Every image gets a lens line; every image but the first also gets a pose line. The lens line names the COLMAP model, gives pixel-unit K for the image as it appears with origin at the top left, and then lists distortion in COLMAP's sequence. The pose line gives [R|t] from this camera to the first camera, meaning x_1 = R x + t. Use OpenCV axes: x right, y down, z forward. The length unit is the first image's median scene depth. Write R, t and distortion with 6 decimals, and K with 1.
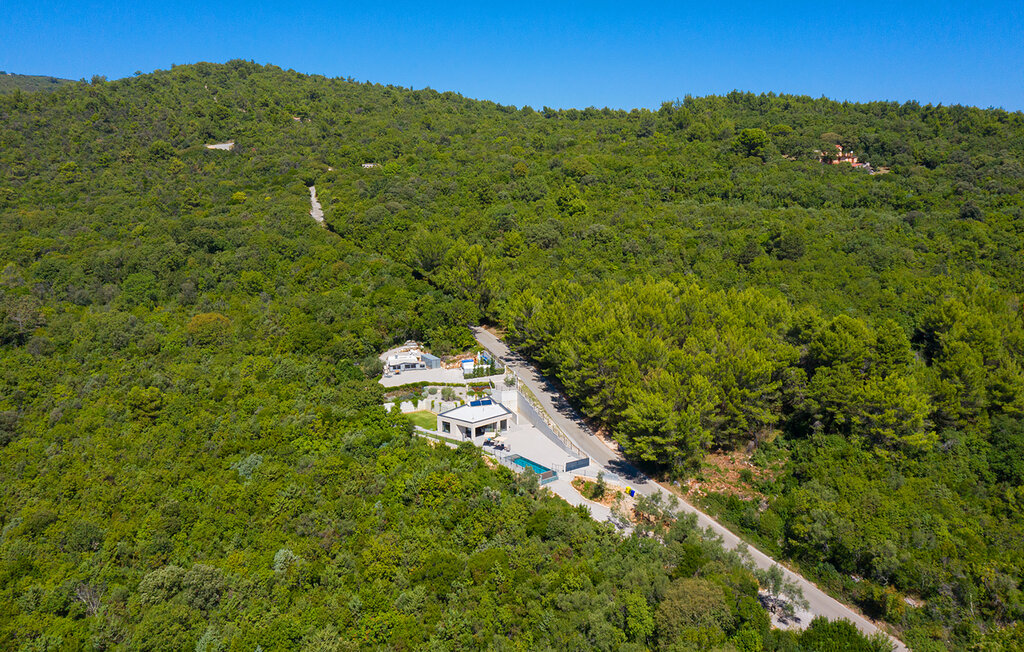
lens RADIAL K [[819.3, 0, 512.0], [0, 819.3, 326.0], [0, 0, 1]] dist [-0.008740, -0.002839]
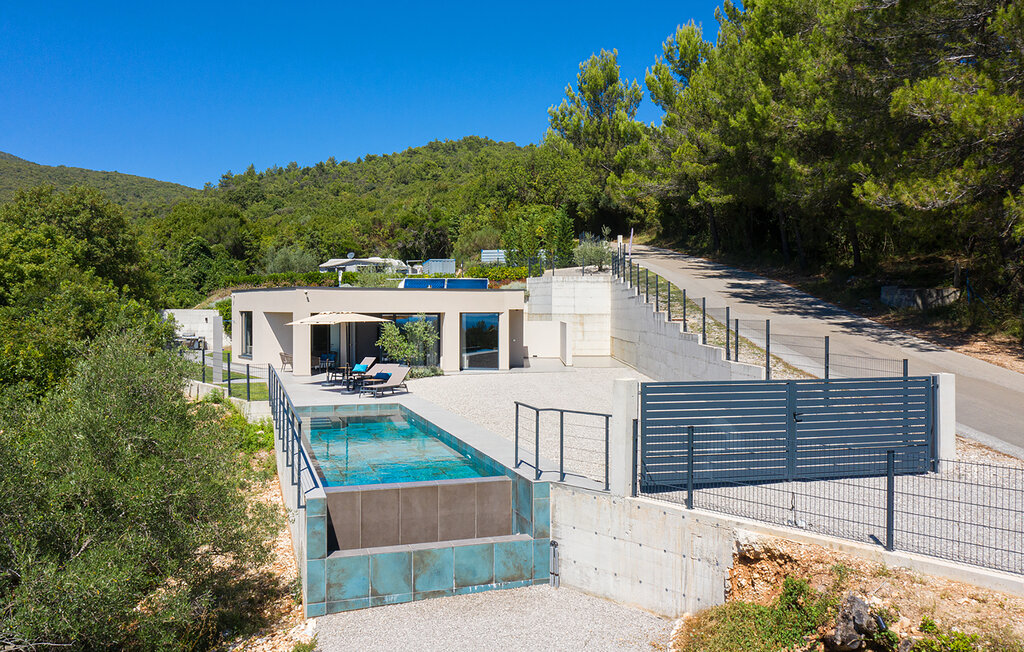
lens RADIAL K [[819.3, 0, 512.0], [0, 819.3, 326.0], [0, 0, 1]] dist [-0.008740, -0.002839]
pose [[0.943666, 0.015582, -0.330532, 0.066116], [-0.075053, 0.982936, -0.167938, 0.144327], [0.322275, 0.183285, 0.928733, 0.748642]]
